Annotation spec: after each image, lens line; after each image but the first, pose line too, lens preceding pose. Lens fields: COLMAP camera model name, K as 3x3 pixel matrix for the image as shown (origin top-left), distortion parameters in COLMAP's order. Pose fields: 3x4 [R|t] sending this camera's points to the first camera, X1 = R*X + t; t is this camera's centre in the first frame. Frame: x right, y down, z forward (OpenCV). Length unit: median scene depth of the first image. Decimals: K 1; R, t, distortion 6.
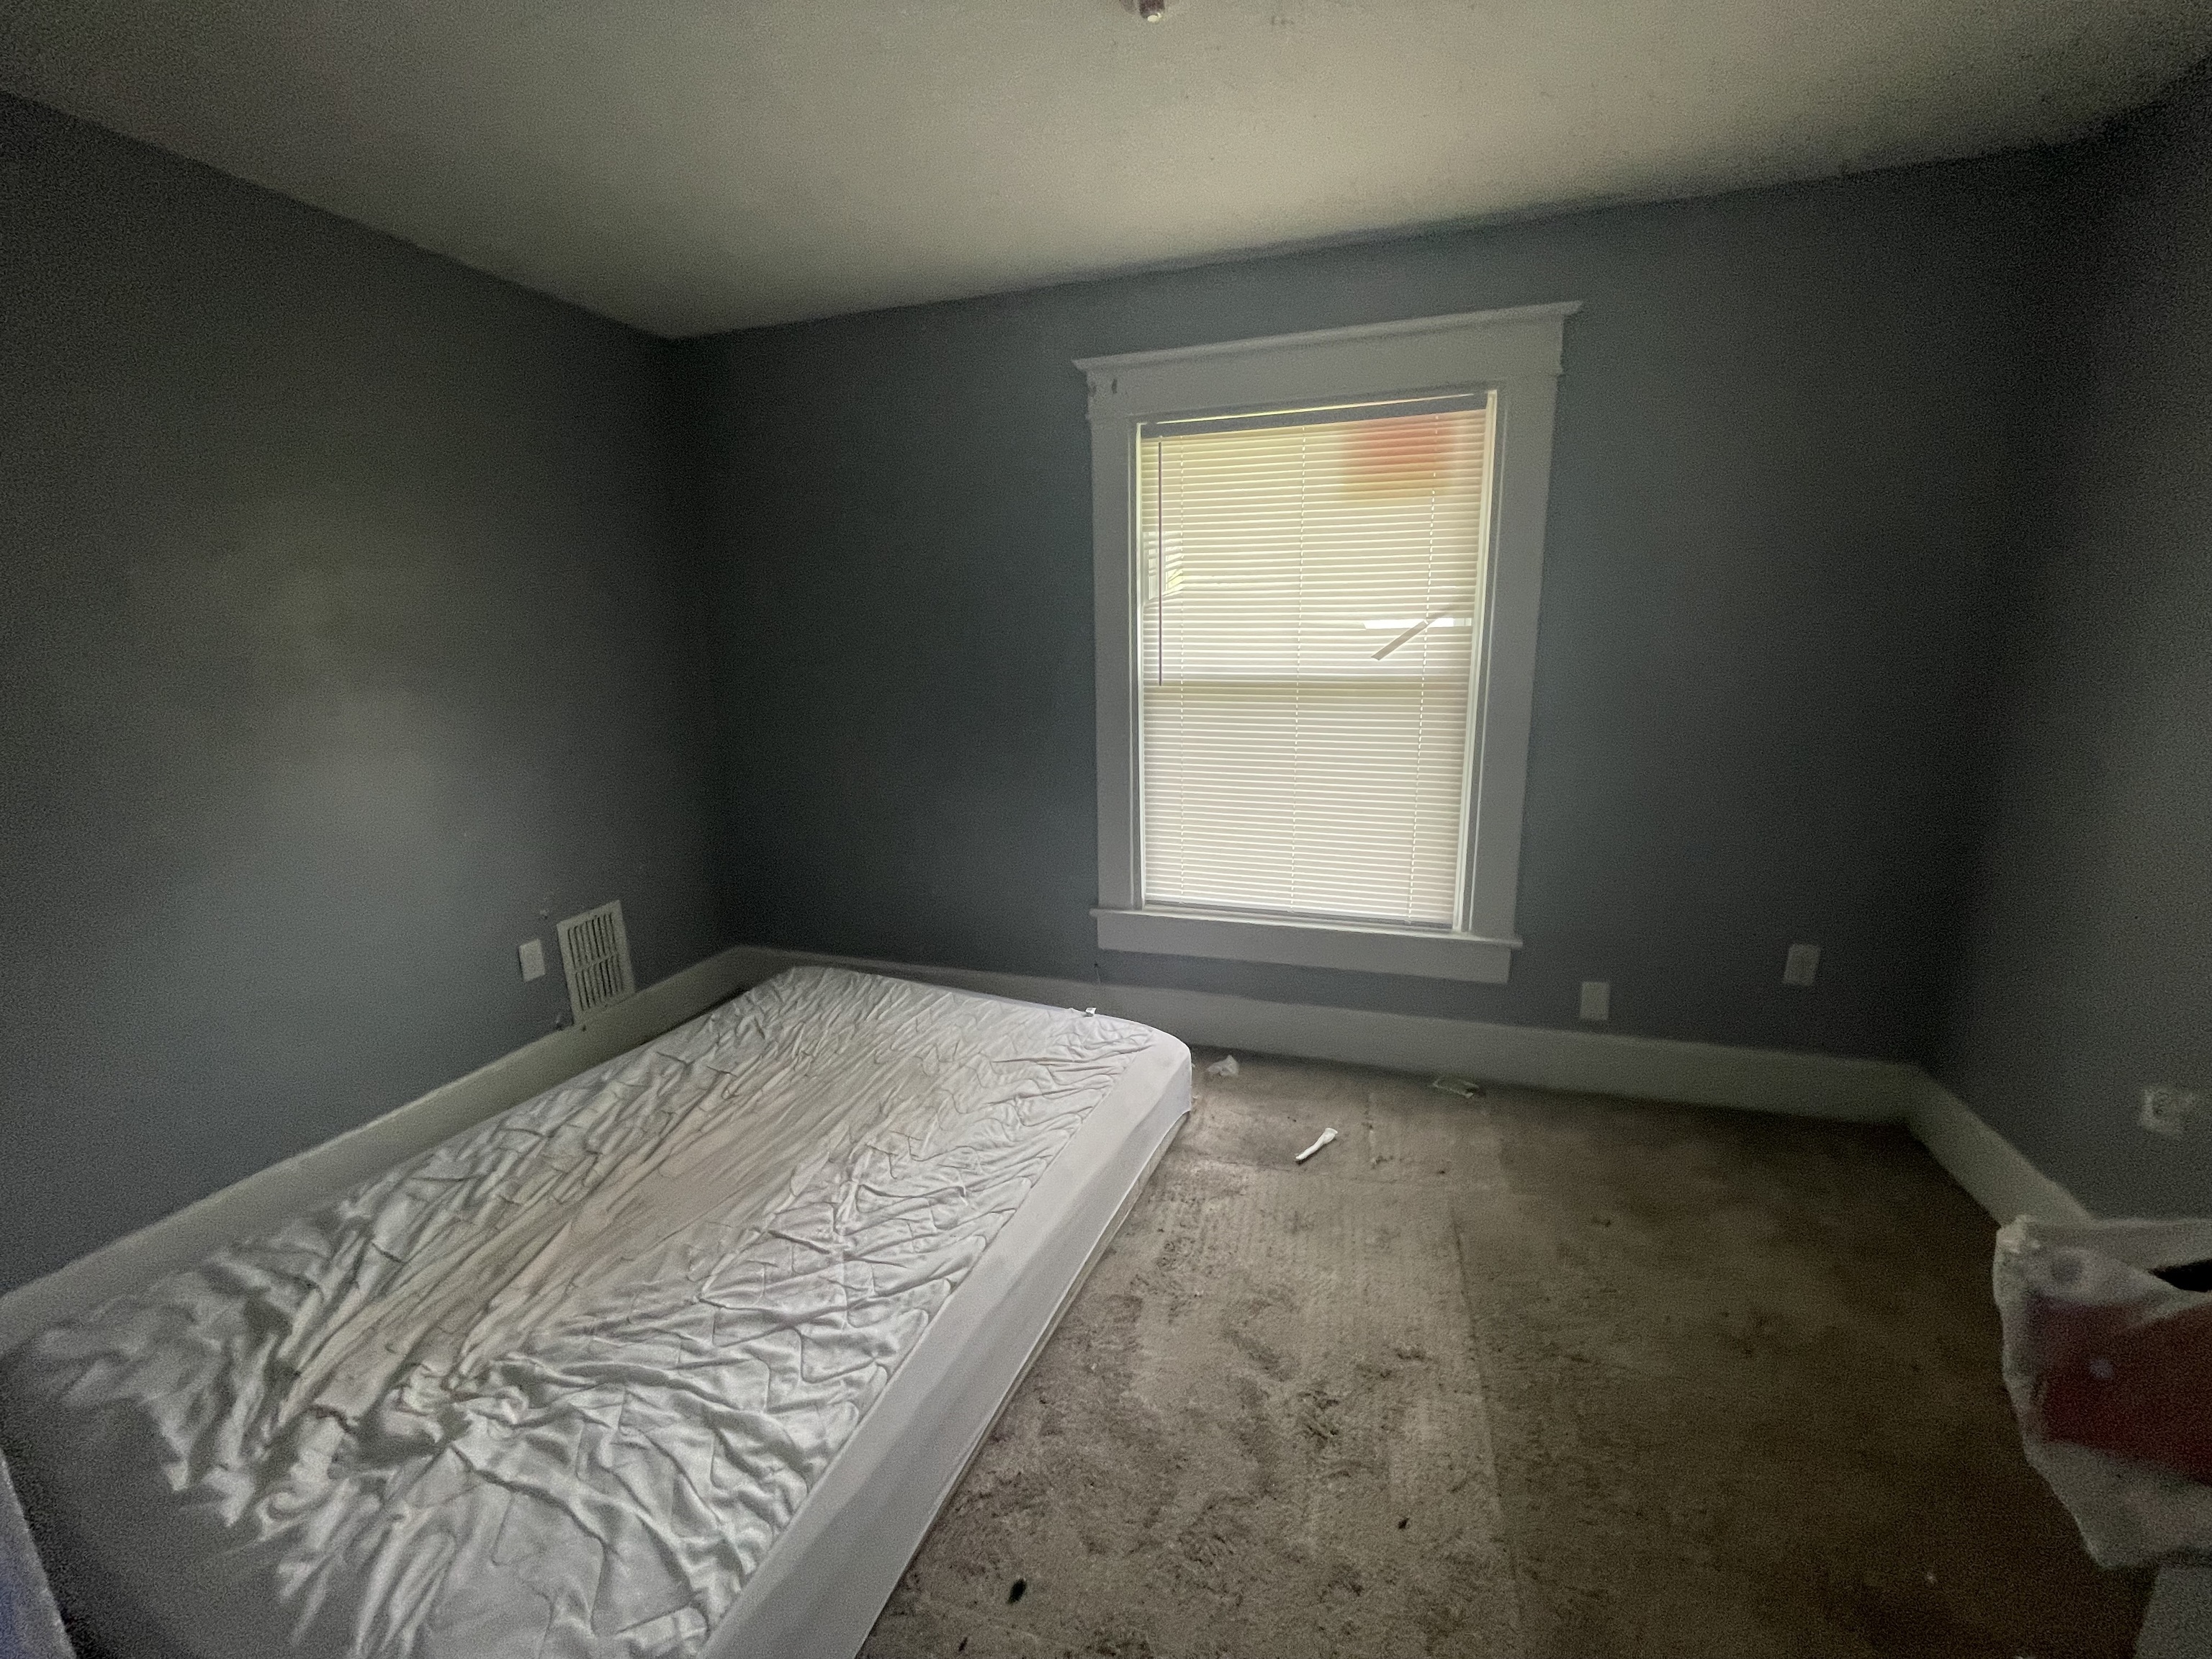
lens RADIAL K [[889.4, 0, 1106.3], [0, 889.4, 830.9], [0, 0, 1]] dist [-0.004429, -0.000216]
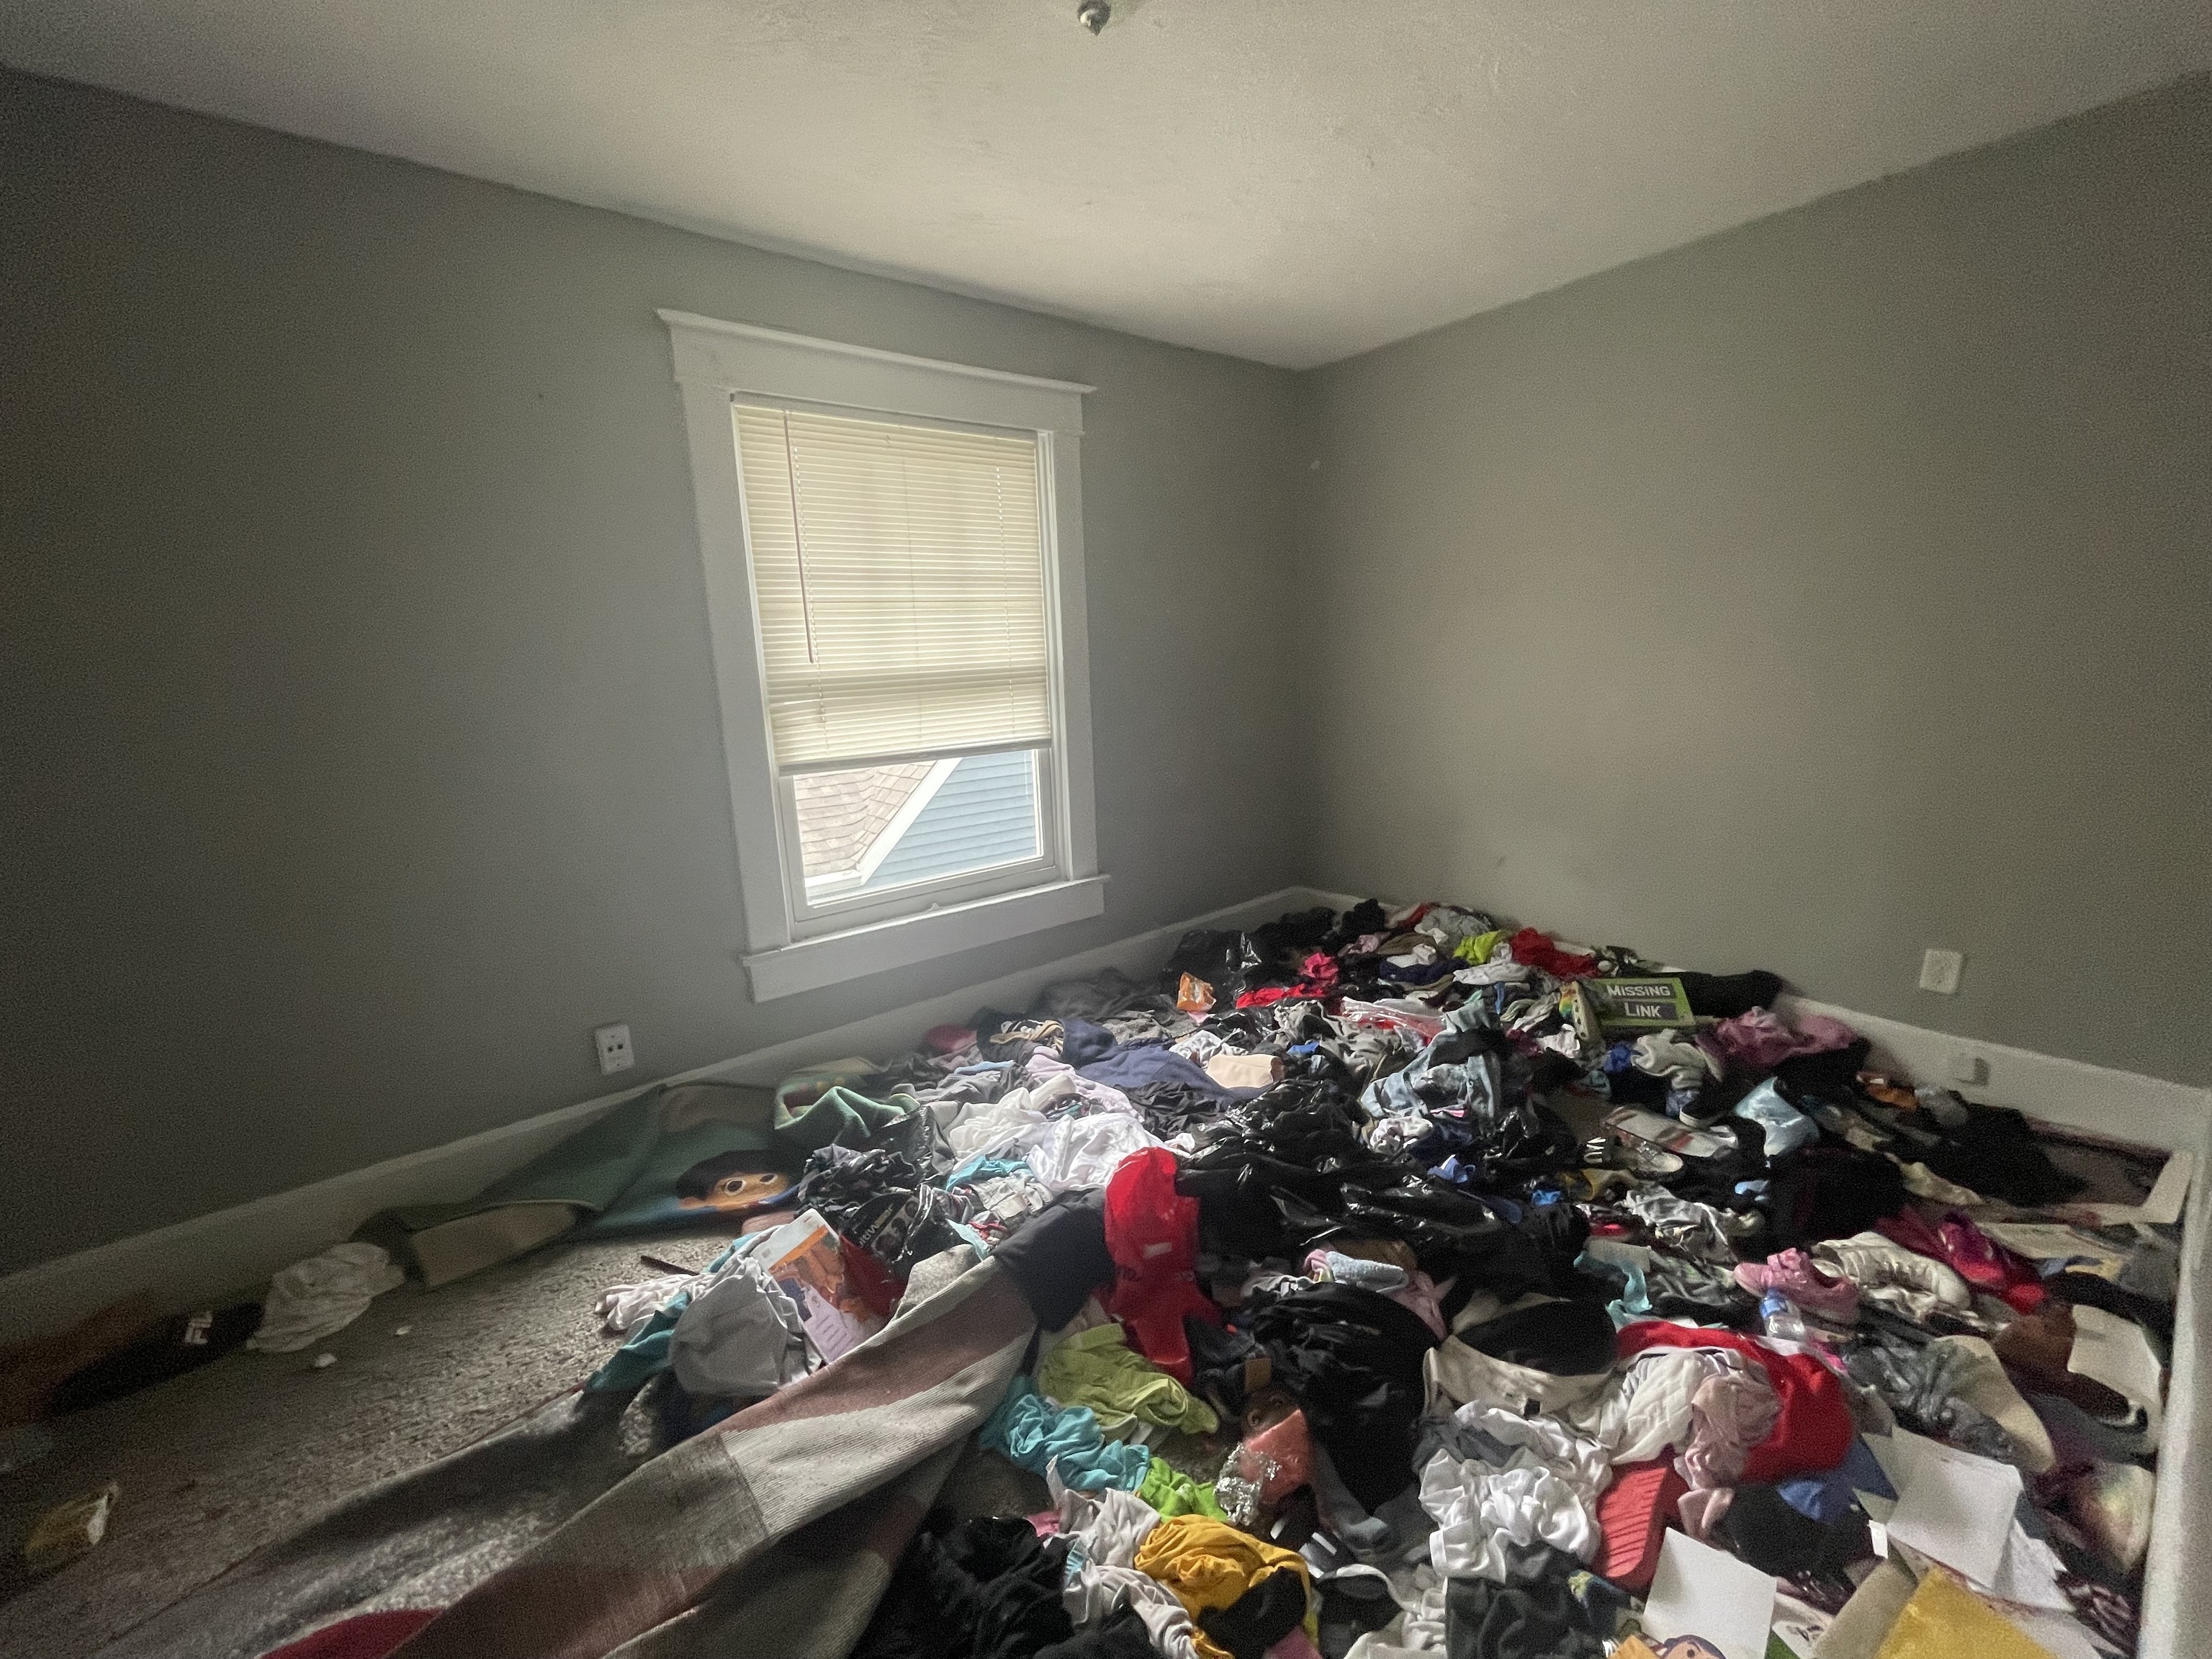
lens RADIAL K [[889.4, 0, 1106.3], [0, 889.4, 830.9], [0, 0, 1]] dist [-0.004429, -0.000216]
pose [[0.574554, -0.171343, 0.800331, -0.585180], [0.193403, 0.978572, 0.070660, -0.031557], [-0.795288, 0.114189, 0.595381, 0.244520]]
